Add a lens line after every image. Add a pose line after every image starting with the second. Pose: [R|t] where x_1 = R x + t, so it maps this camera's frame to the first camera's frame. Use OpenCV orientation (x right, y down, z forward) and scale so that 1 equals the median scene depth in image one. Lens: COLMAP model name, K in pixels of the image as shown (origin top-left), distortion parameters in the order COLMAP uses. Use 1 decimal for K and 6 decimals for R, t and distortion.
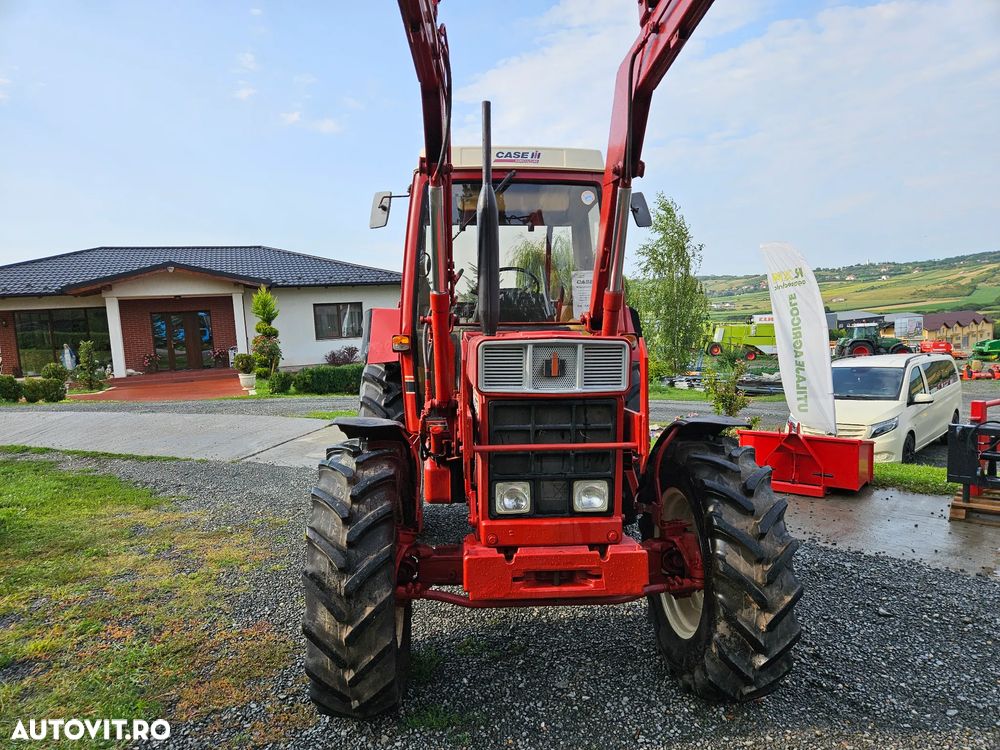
lens RADIAL K [[681.6, 0, 491.5], [0, 681.6, 380.4], [0, 0, 1]] dist [0.076623, -0.064006]
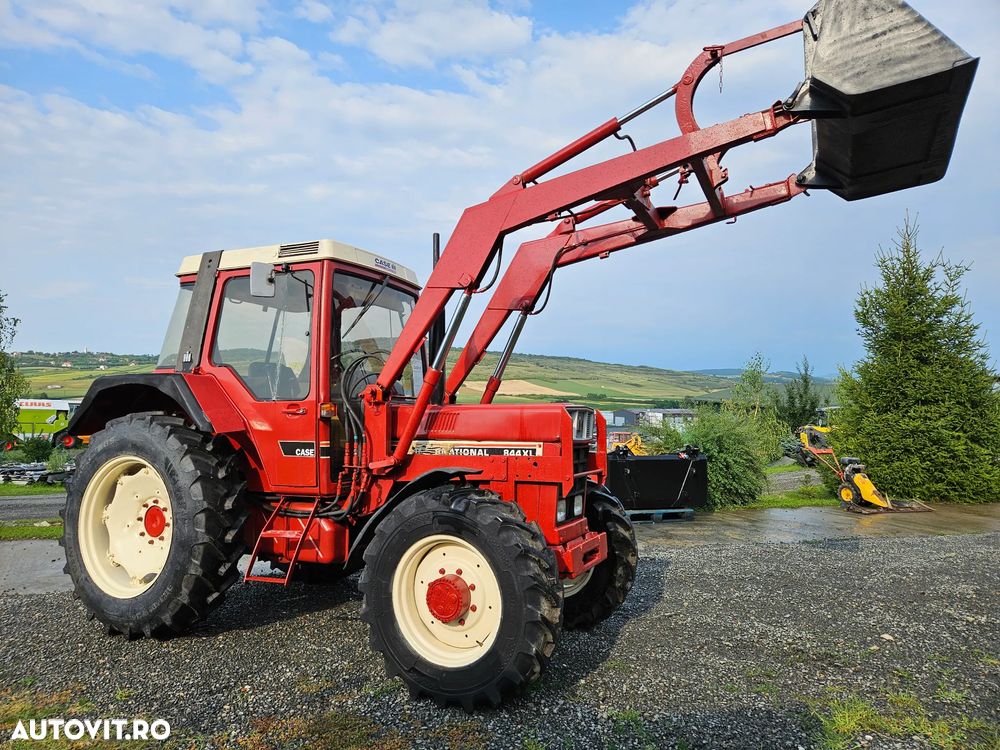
lens RADIAL K [[682.4, 0, 498.2], [0, 682.4, 364.4], [0, 0, 1]] dist [0.074266, -0.050631]
pose [[0.504097, 0.082794, 0.859669, -0.156036], [0.048204, 0.991145, -0.123723, 0.003392], [-0.862301, 0.103808, 0.495642, 0.036893]]
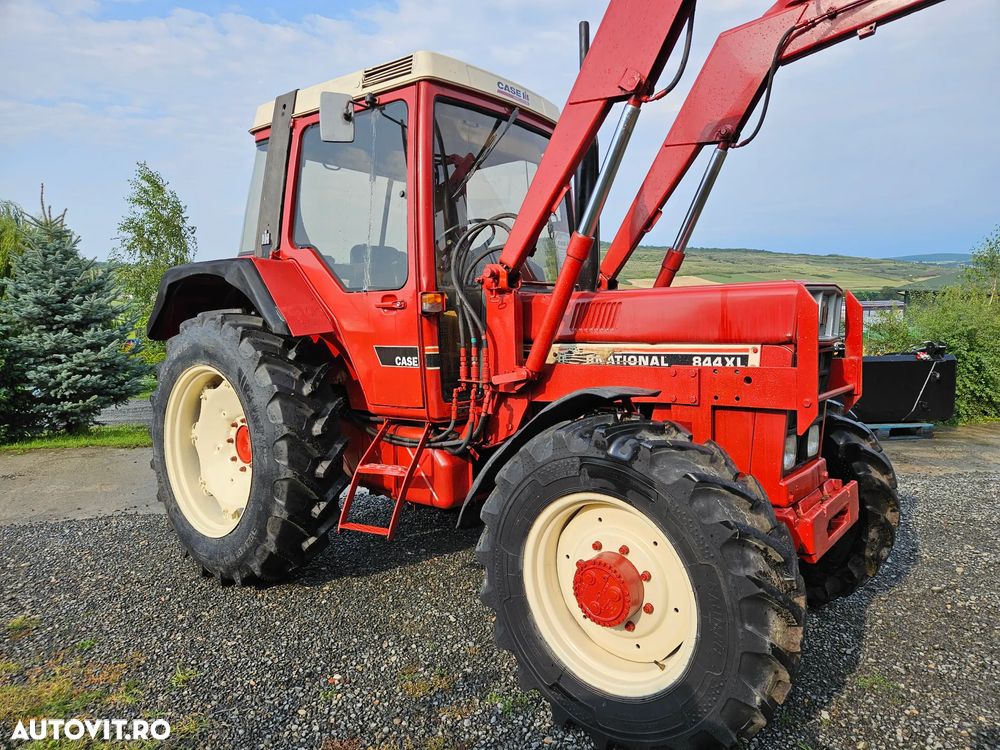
lens RADIAL K [[689.5, 0, 498.0], [0, 689.5, 373.4], [0, 0, 1]] dist [0.080502, -0.074918]
pose [[0.693314, -0.054934, 0.718539, -0.106898], [0.056581, 0.998162, 0.021717, 0.001918], [-0.718411, 0.025599, 0.695148, 0.068773]]
